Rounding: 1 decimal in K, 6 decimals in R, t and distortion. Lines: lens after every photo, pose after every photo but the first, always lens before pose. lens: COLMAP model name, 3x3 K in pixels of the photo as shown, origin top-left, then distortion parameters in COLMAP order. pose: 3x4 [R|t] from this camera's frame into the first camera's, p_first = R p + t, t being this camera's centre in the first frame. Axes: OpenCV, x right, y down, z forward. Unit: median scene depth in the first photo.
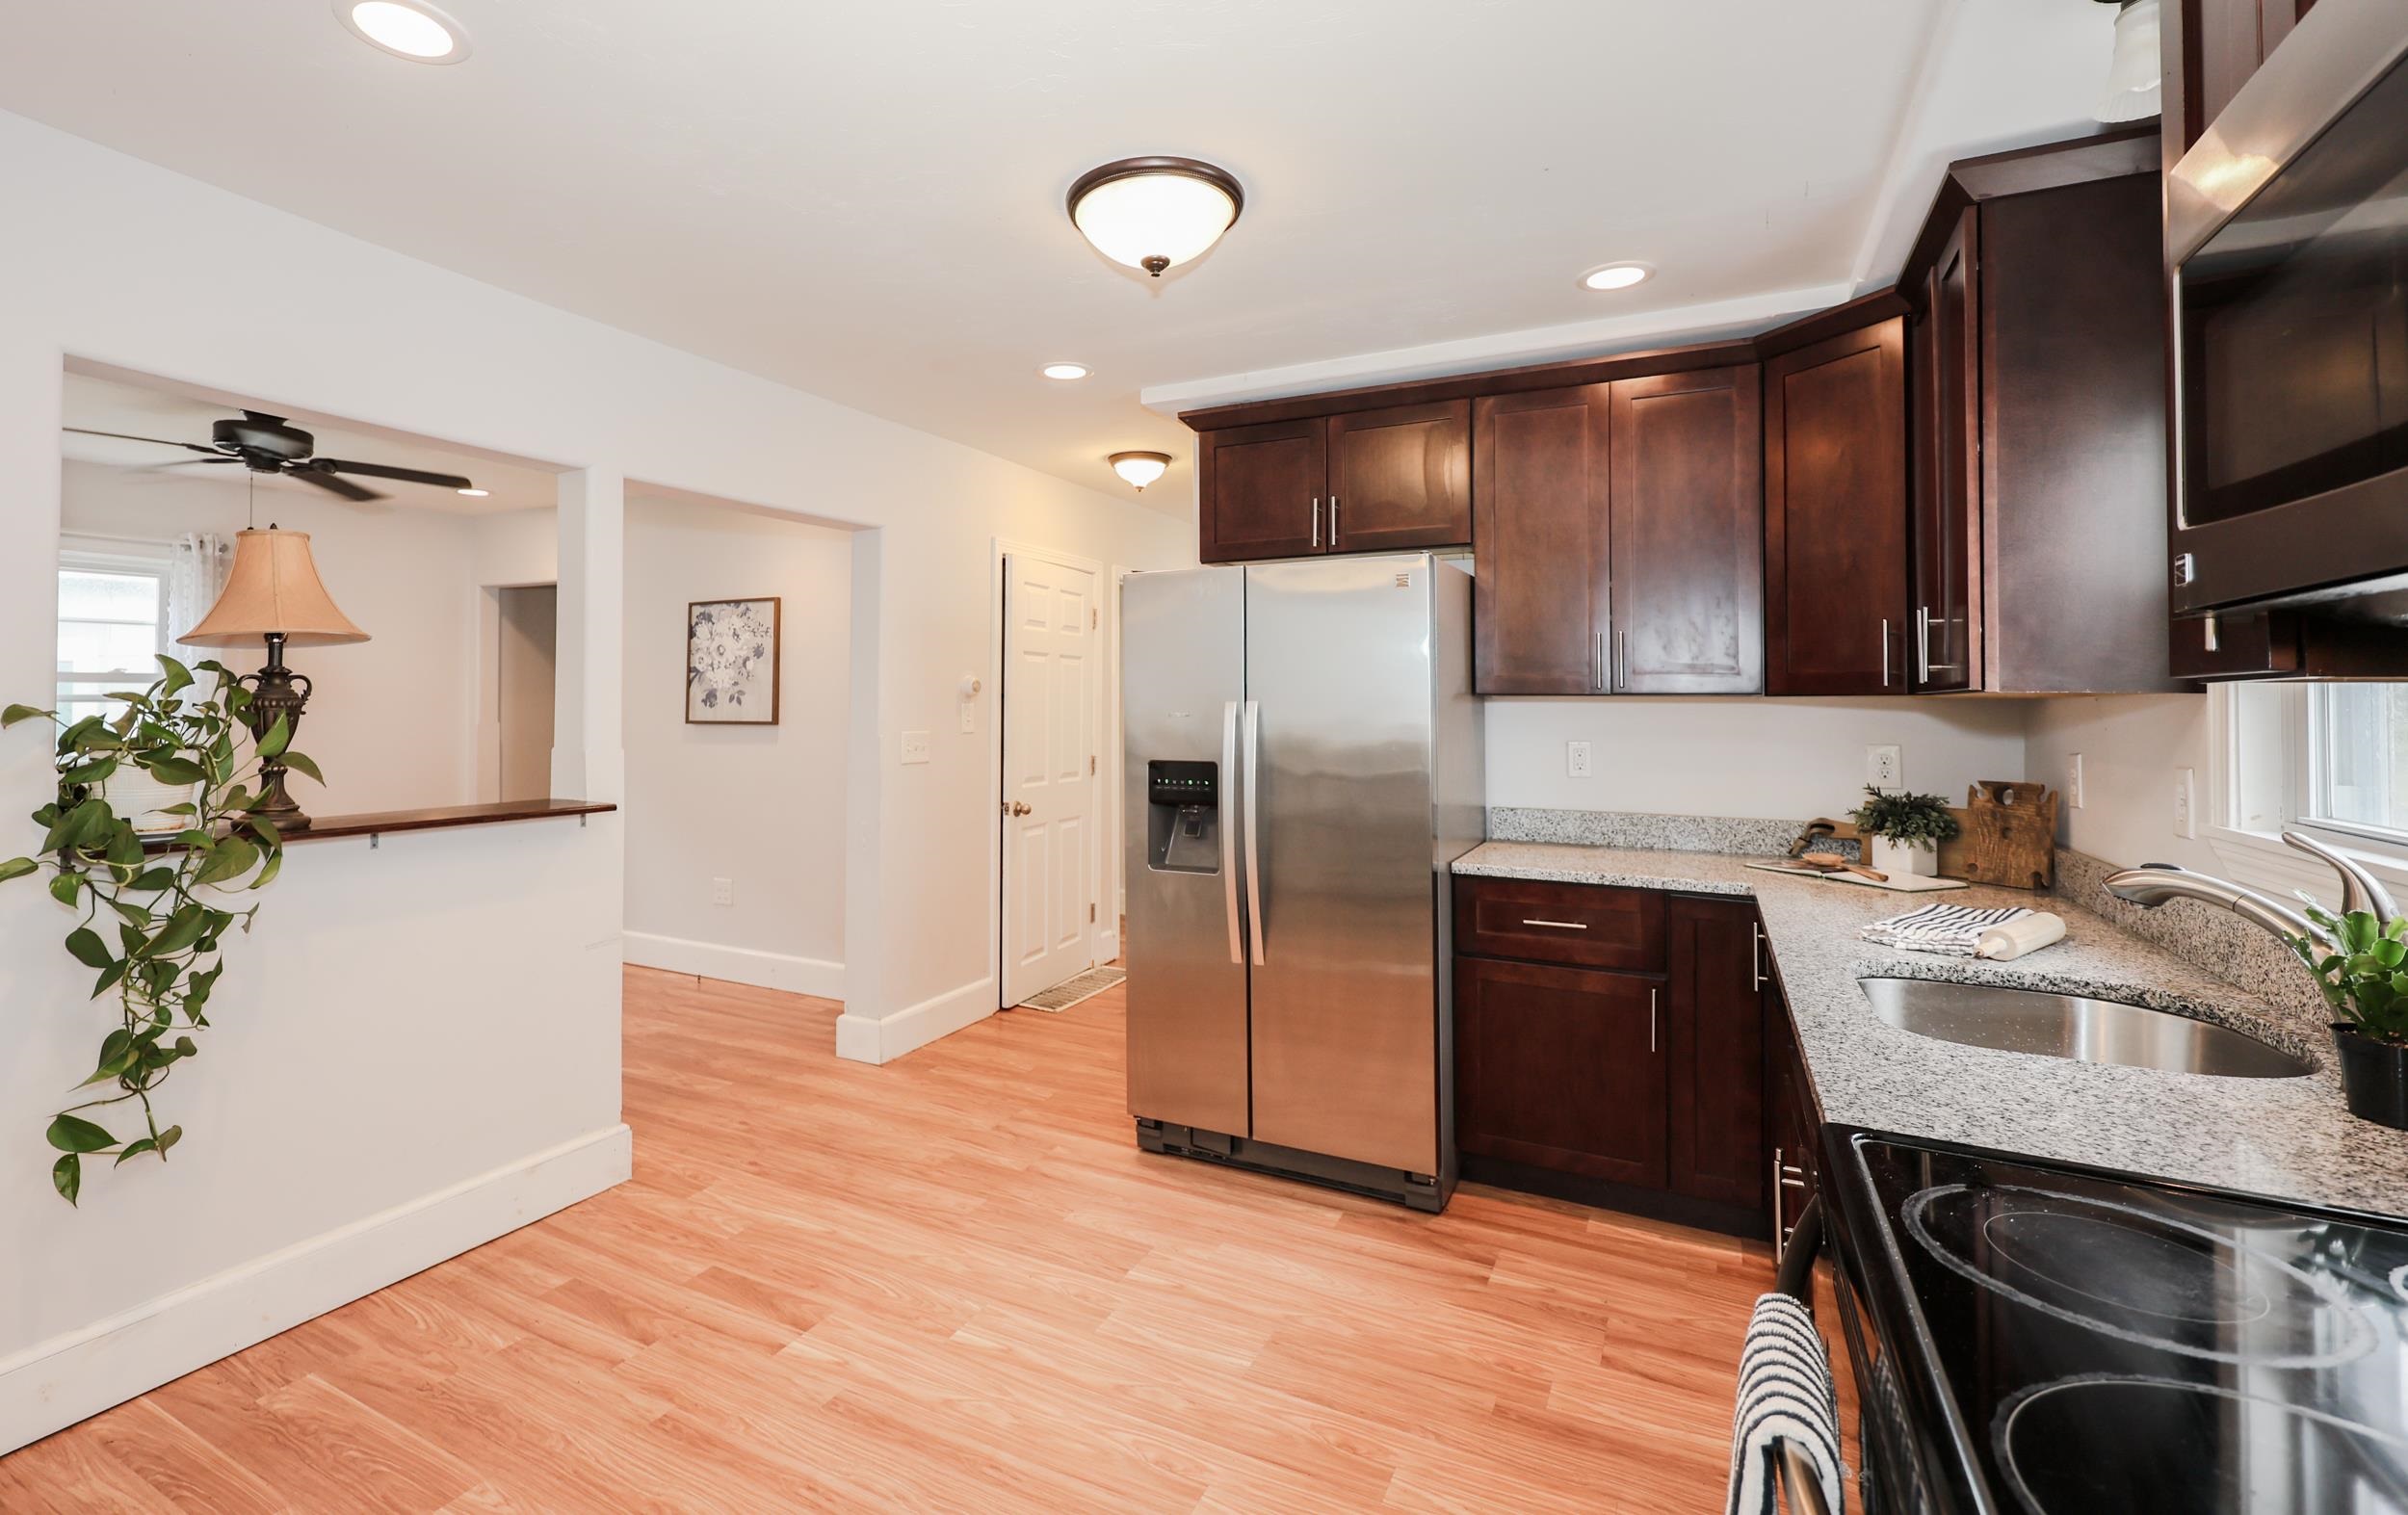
lens RADIAL K [[1068.6, 0, 1131.5], [0, 1068.6, 675.7], [0, 0, 1]] dist [-0.001316, -0.000185]
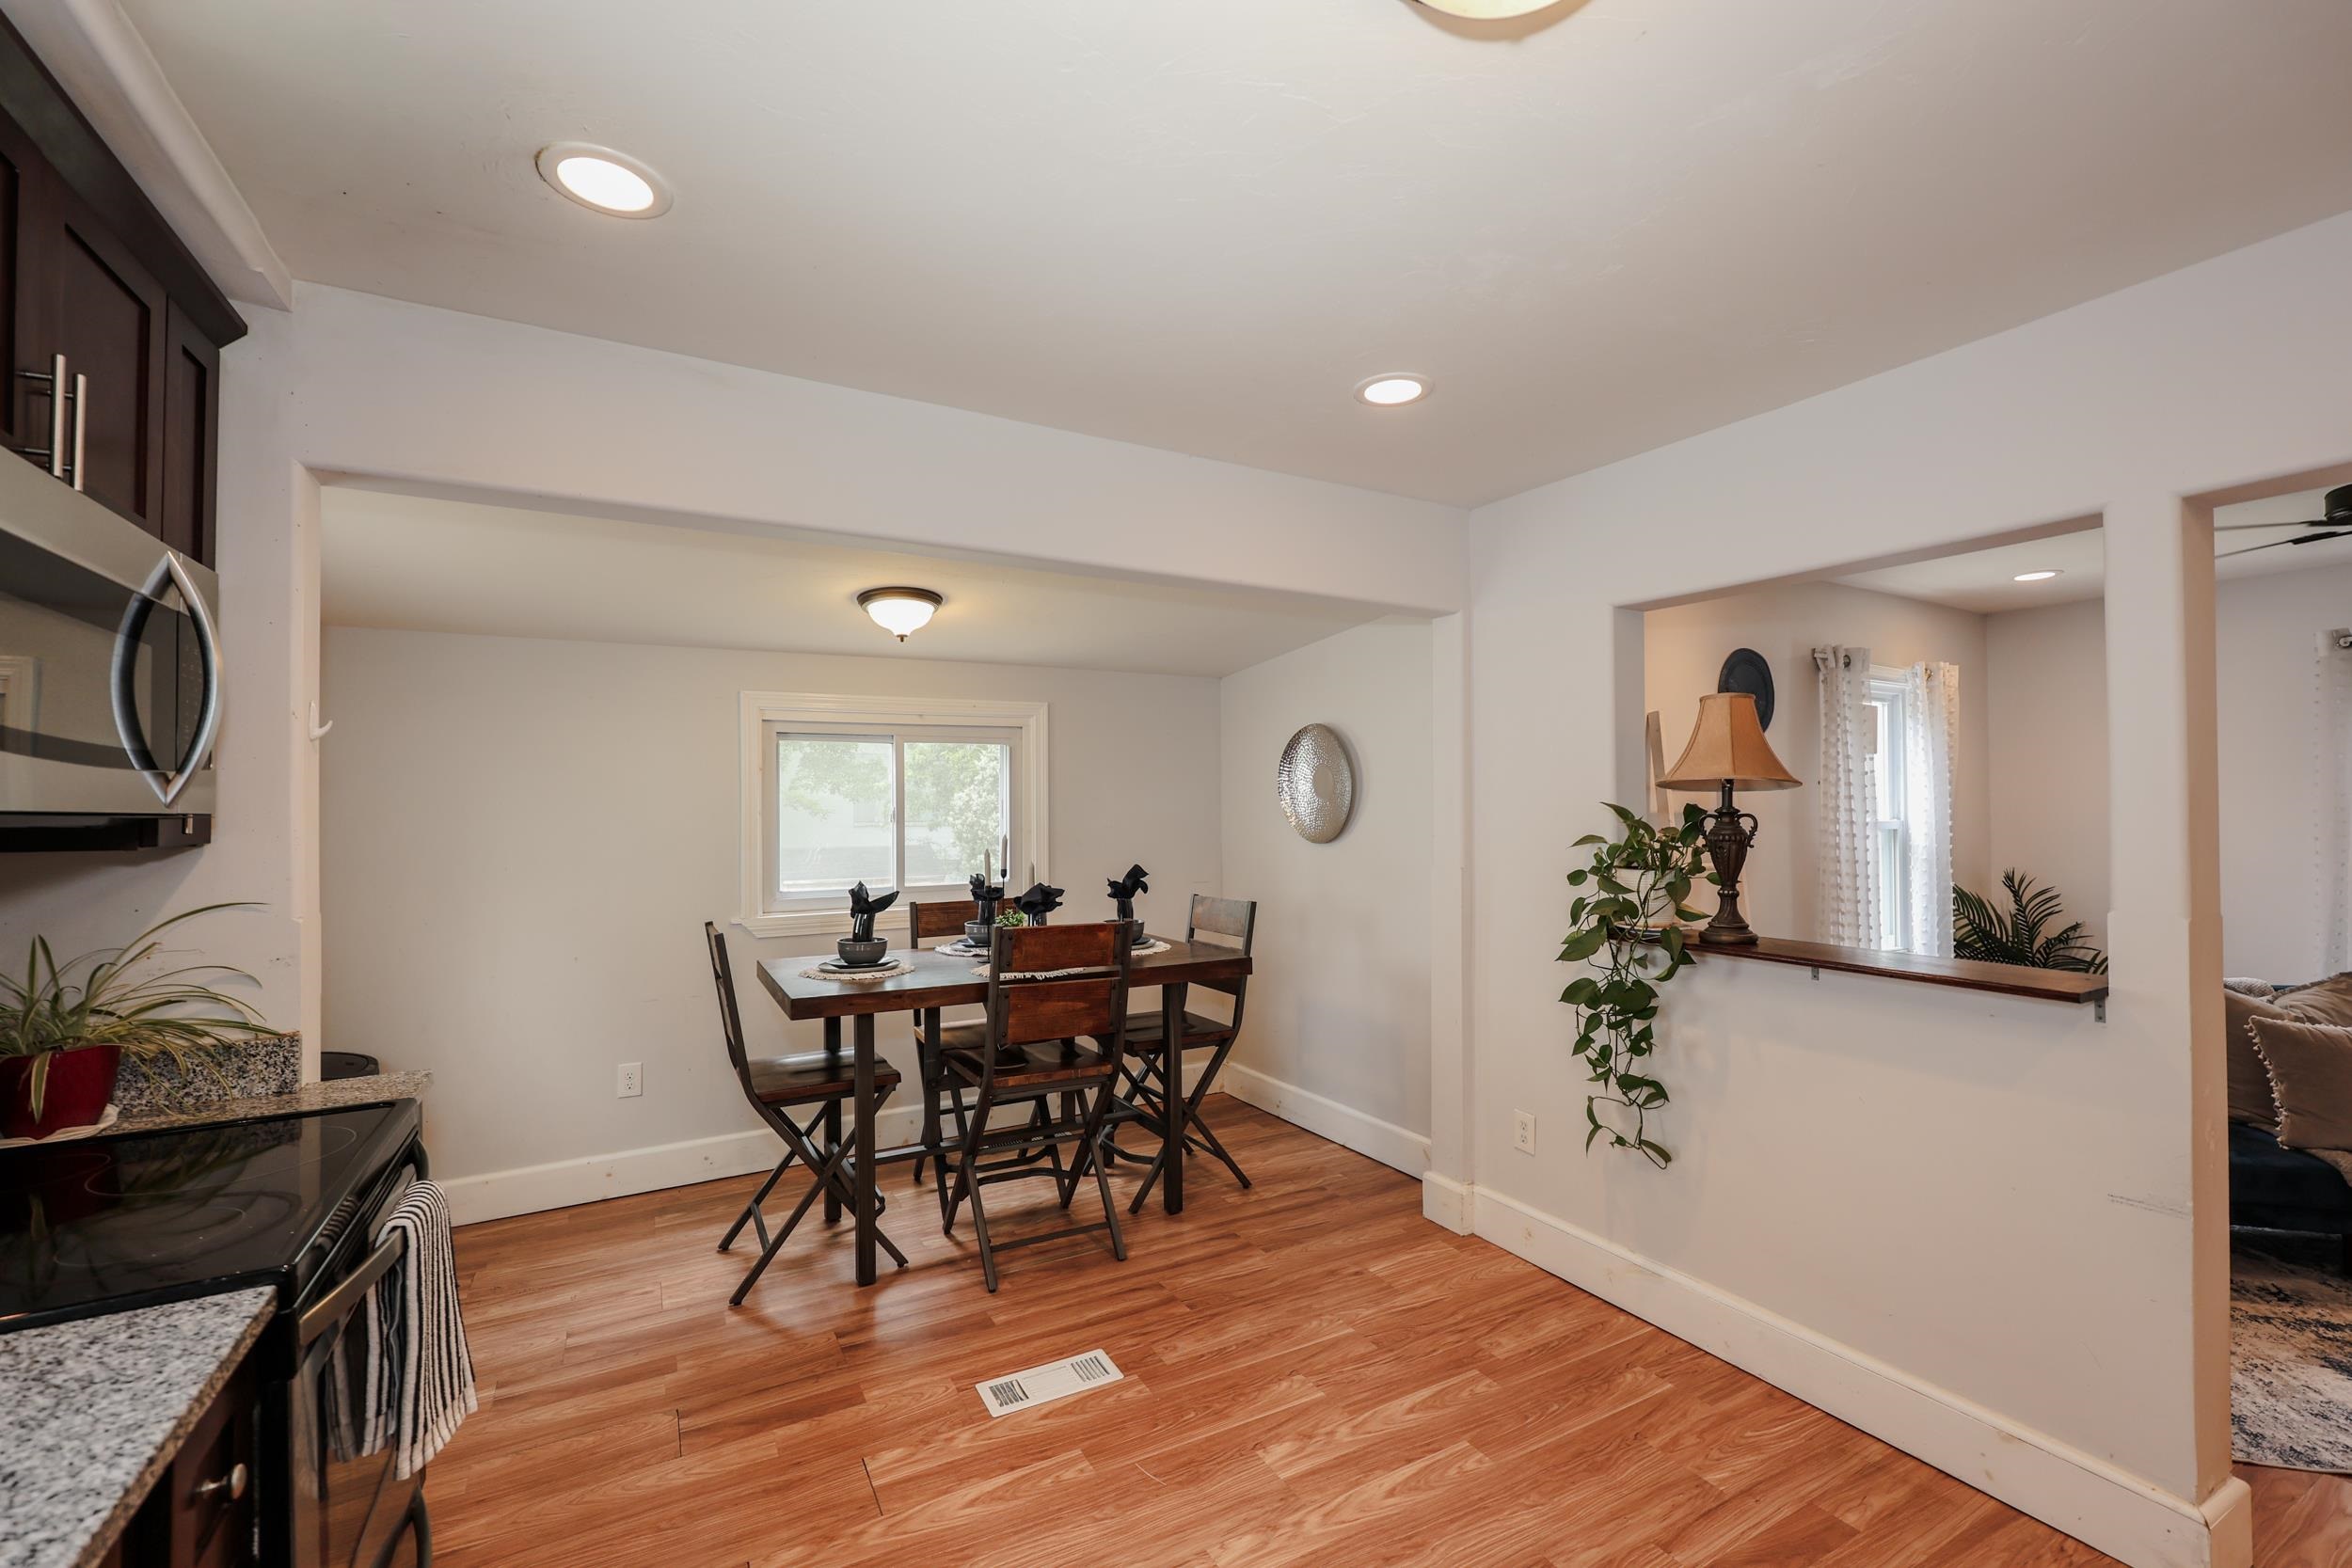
lens RADIAL K [[986.3, 0, 1175.0], [0, 986.3, 792.7], [0, 0, 1]] dist [0.002453, -0.000006]
pose [[-0.546663, -0.014234, -0.837231, 0.372839], [0.026639, 0.999054, -0.034379, -0.002523], [0.836929, -0.041097, -0.545767, 0.862567]]
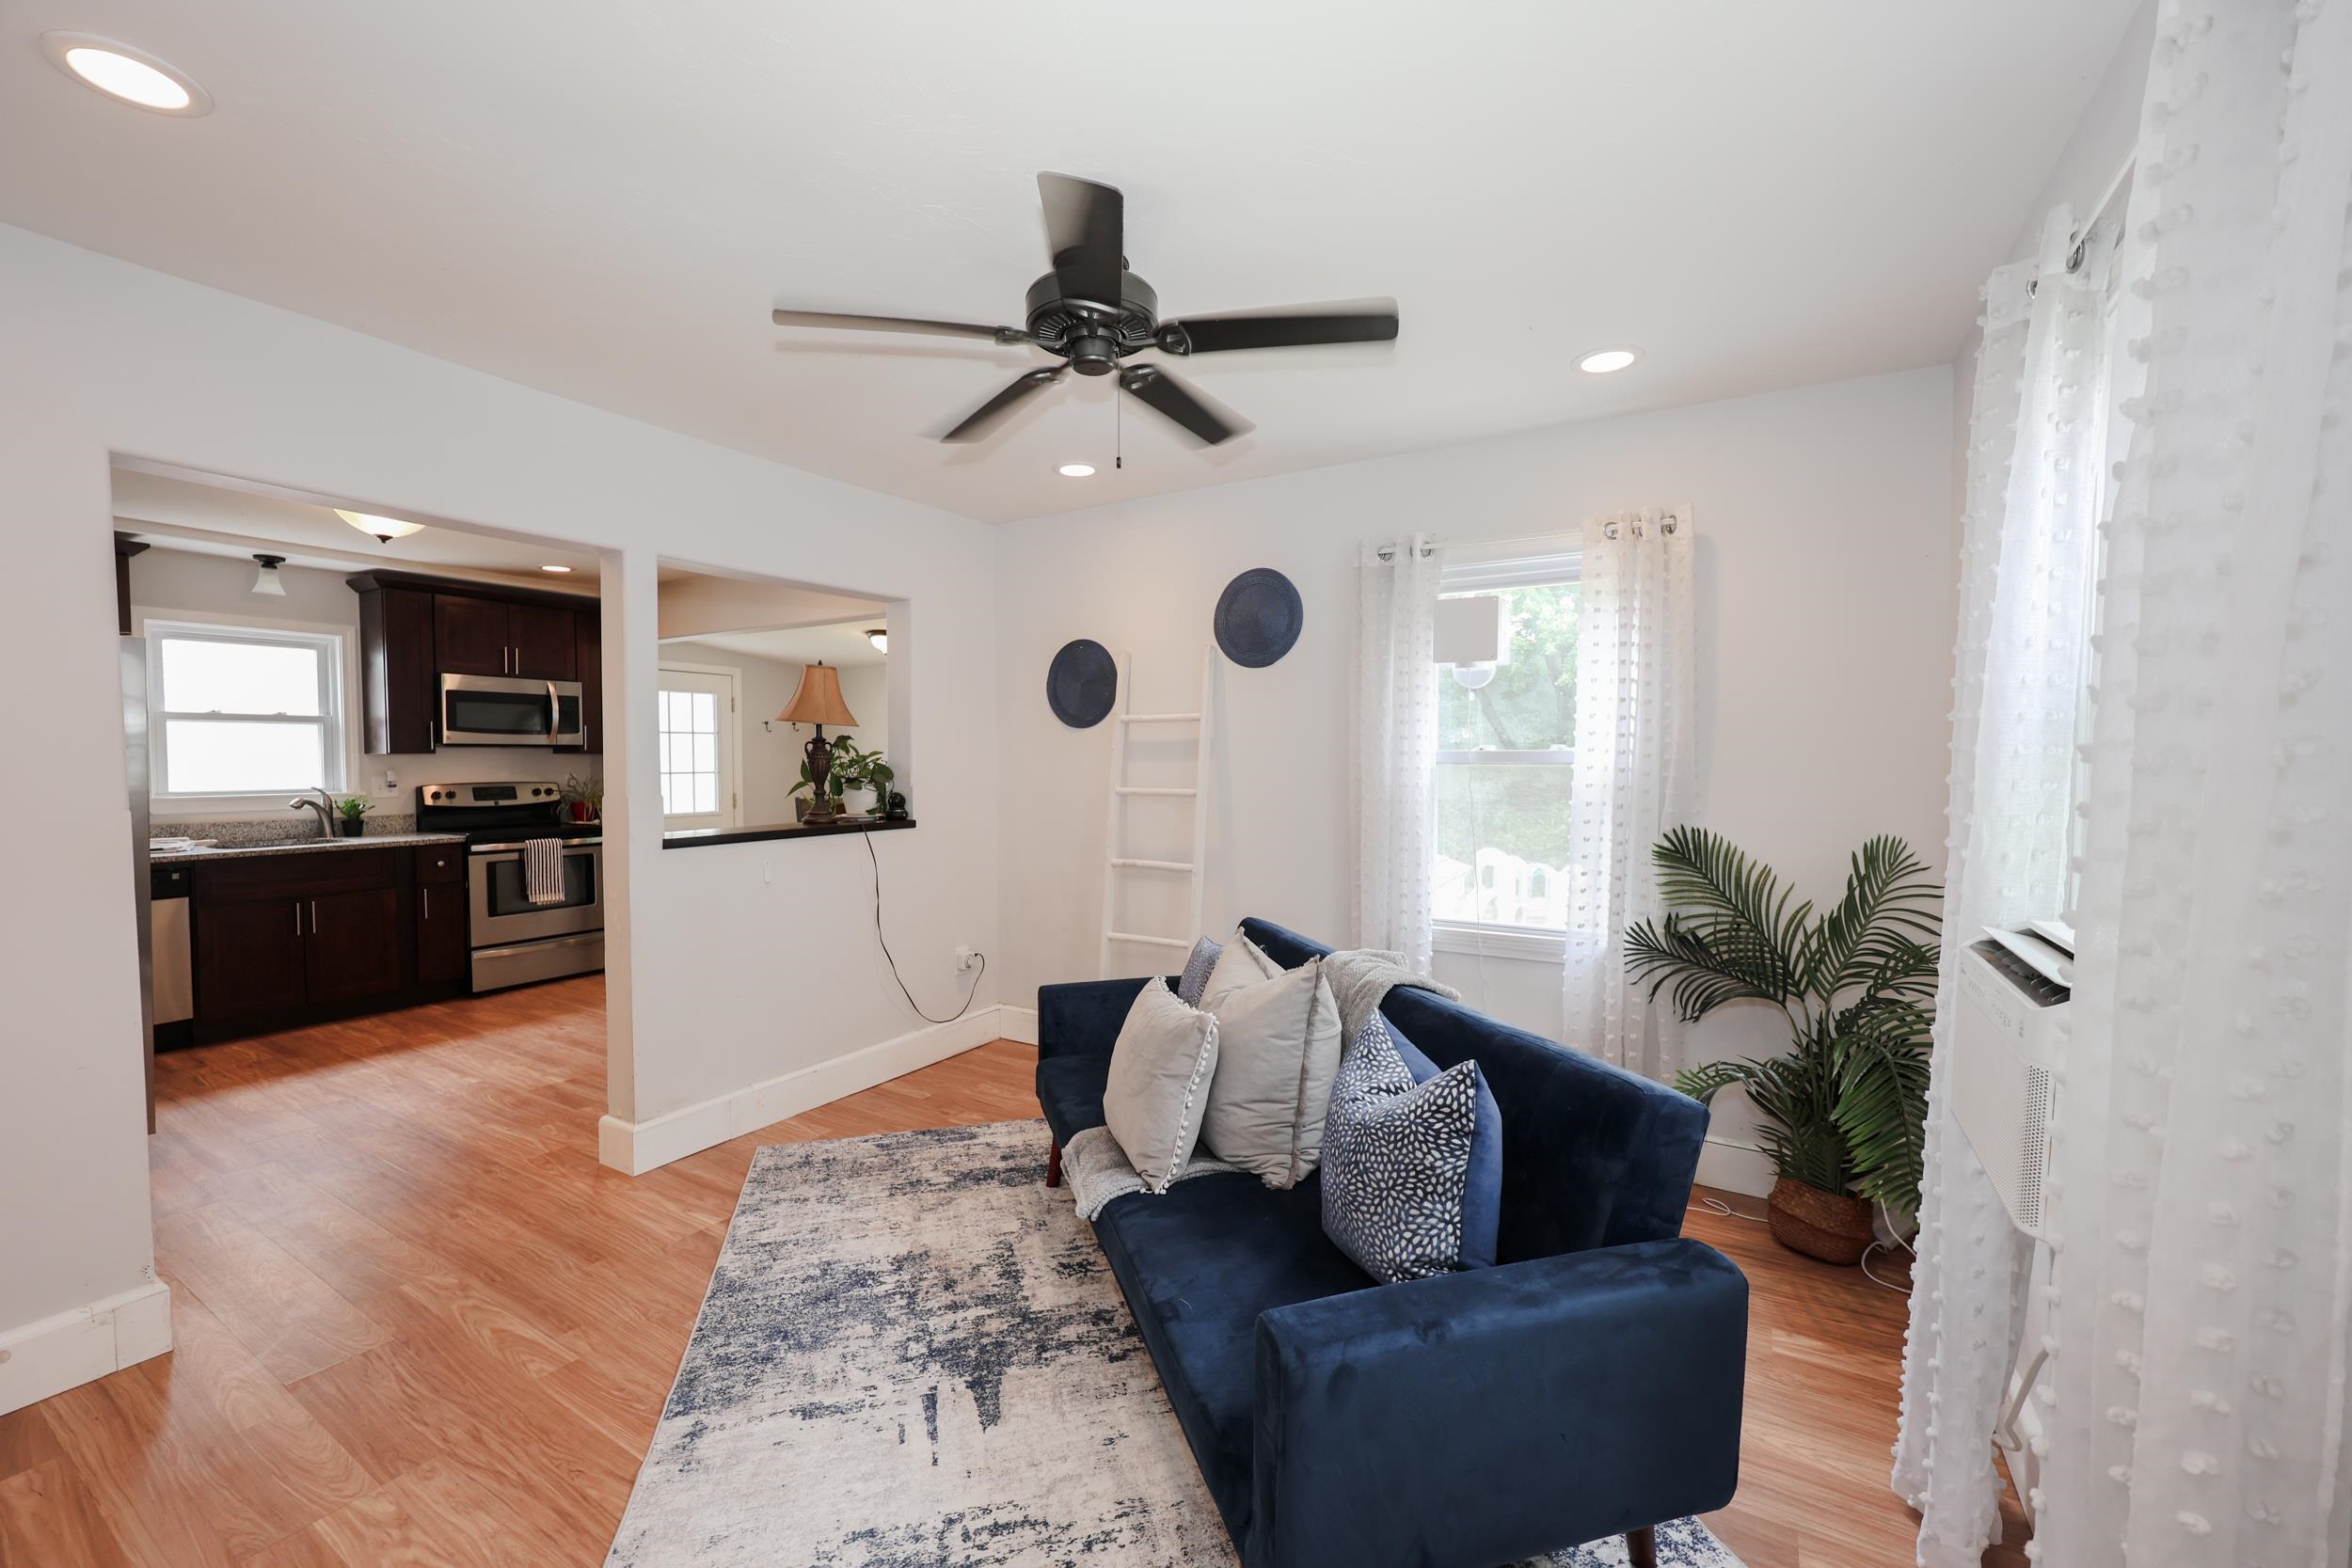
lens RADIAL K [[947.3, 0, 1163.2], [0, 947.3, 783.4], [0, 0, 1]] dist [0.003772, 0.000036]
pose [[-0.997548, -0.001246, 0.069977, -1.207344], [-0.001081, 0.999997, 0.002392, 0.054279], [-0.069980, 0.002311, -0.997546, 2.080442]]
